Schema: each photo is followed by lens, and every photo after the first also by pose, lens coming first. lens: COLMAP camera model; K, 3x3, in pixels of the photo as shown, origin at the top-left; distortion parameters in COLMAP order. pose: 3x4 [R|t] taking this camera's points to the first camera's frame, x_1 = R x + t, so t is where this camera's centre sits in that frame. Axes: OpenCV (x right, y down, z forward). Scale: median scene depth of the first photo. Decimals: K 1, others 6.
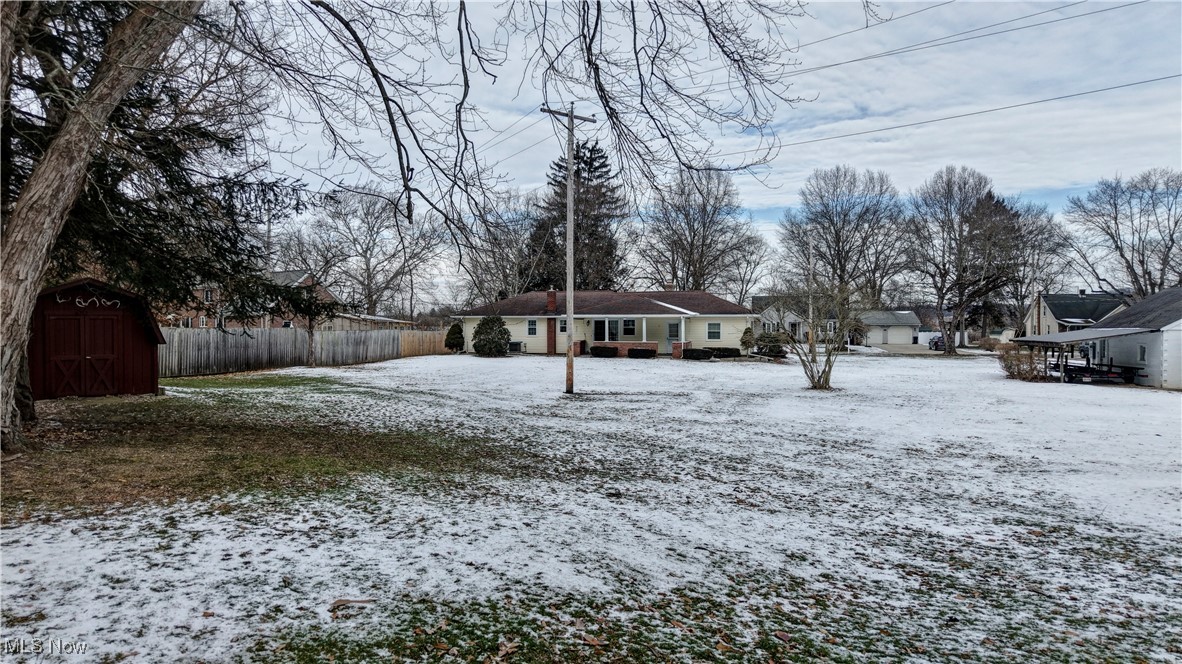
lens RADIAL K [[788.4, 0, 591.0], [0, 788.4, 332.0], [0, 0, 1]] dist [0.032630, -0.000658]
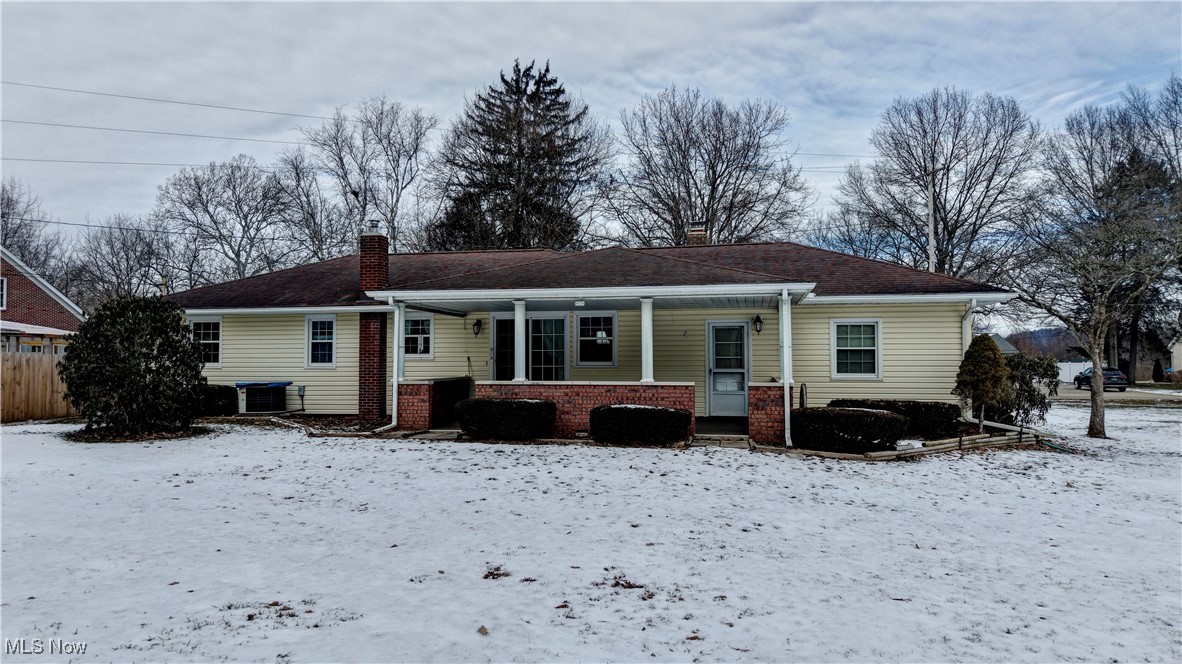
lens RADIAL K [[795.7, 0, 591.0], [0, 795.7, 332.0], [0, 0, 1]] dist [-0.001033, -0.004185]
pose [[0.999273, -0.000352, 0.038124, 0.032623], [0.002028, 0.999033, -0.043929, 0.005906], [-0.038071, 0.043974, 0.998307, 0.644798]]
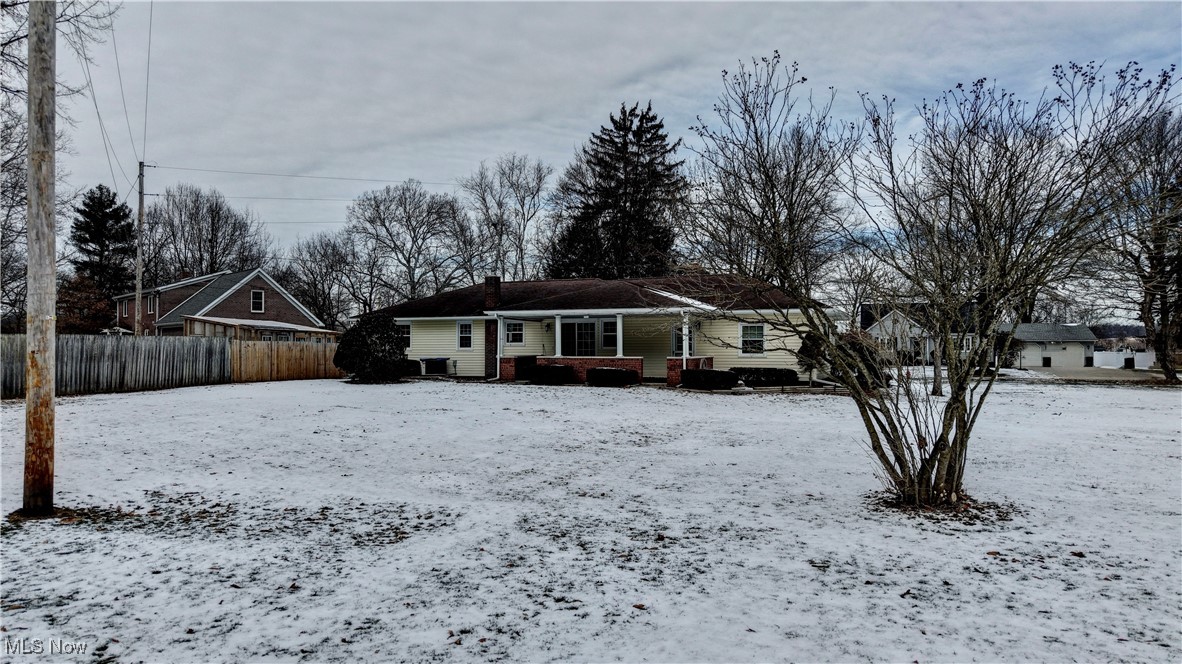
lens RADIAL K [[795.7, 0, 591.0], [0, 795.7, 332.0], [0, 0, 1]] dist [-0.001033, -0.004185]
pose [[0.988914, -0.003936, -0.148439, 0.119462], [-0.000553, 0.999544, -0.030190, 0.010487], [0.148491, 0.029938, 0.988461, 0.391801]]
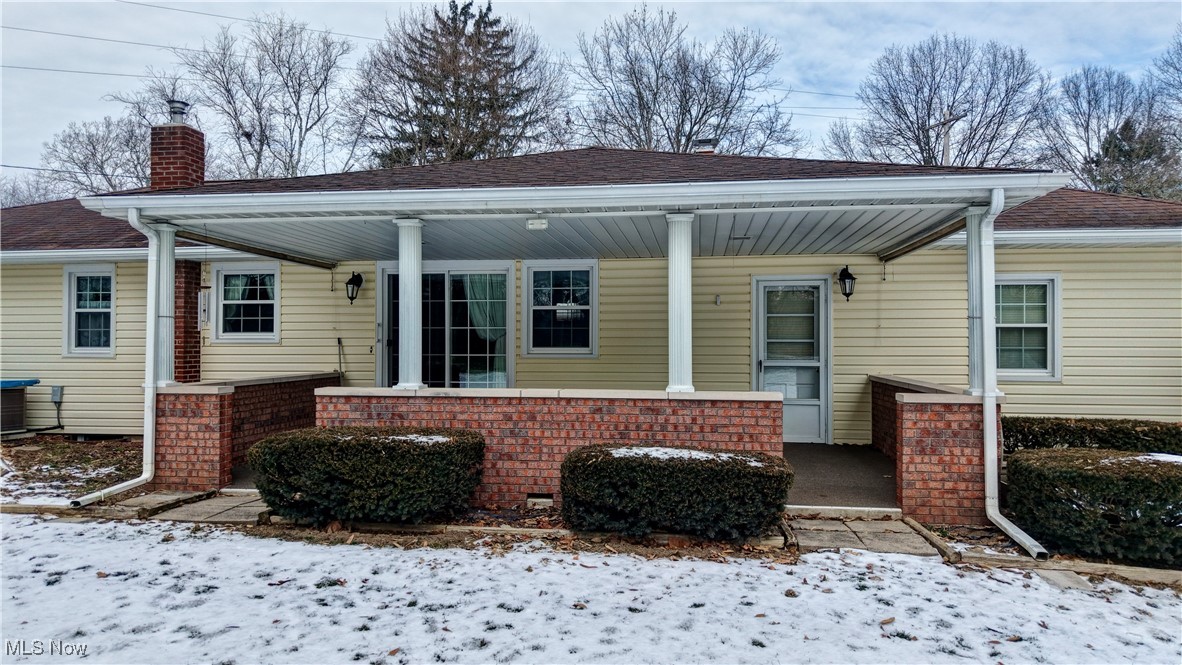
lens RADIAL K [[795.7, 0, 591.0], [0, 795.7, 332.5], [0, 0, 1]] dist [-0.001033, -0.004185]
pose [[0.994168, 0.003194, 0.107792, 0.033963], [-0.000885, 0.999769, -0.021466, 0.004298], [-0.107836, 0.021245, 0.993942, 0.784005]]
